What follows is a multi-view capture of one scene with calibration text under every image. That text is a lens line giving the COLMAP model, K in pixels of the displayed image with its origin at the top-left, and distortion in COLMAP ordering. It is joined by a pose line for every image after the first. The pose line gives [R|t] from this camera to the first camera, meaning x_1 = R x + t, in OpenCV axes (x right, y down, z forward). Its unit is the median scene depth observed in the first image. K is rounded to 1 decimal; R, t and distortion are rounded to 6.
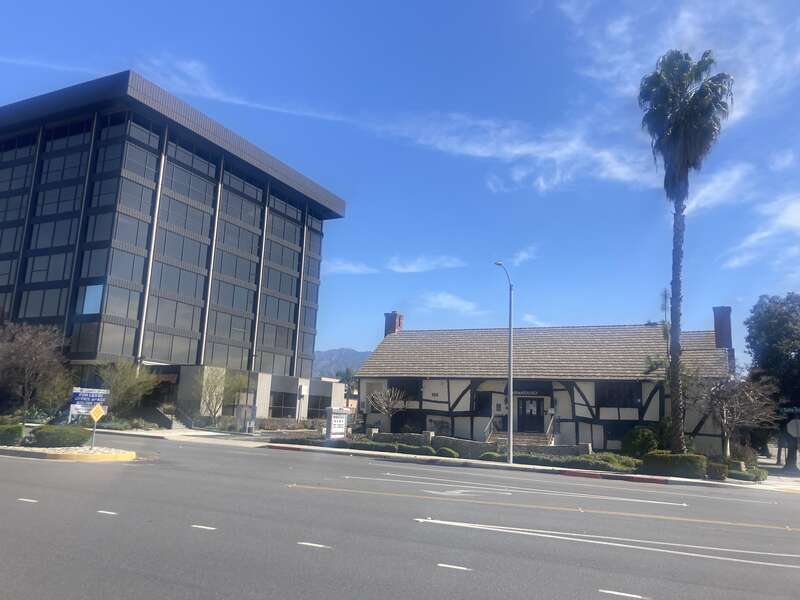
lens RADIAL K [[649.6, 0, 399.0], [0, 649.6, 282.1], [0, 0, 1]] dist [0.074044, -0.101197]
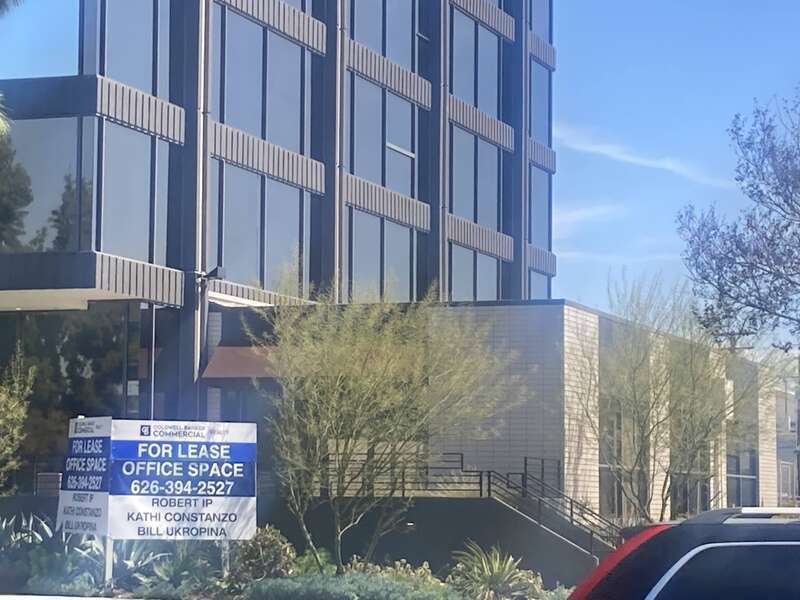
lens RADIAL K [[2294.5, 0, 359.4], [0, 2294.5, 300.1], [0, 0, 1]] dist [0.098344, 1.617781]
pose [[0.992917, -0.025079, 0.116134, -0.497875], [0.010251, 0.991906, 0.126556, 0.030238], [-0.118368, -0.124469, 0.985138, 0.266682]]
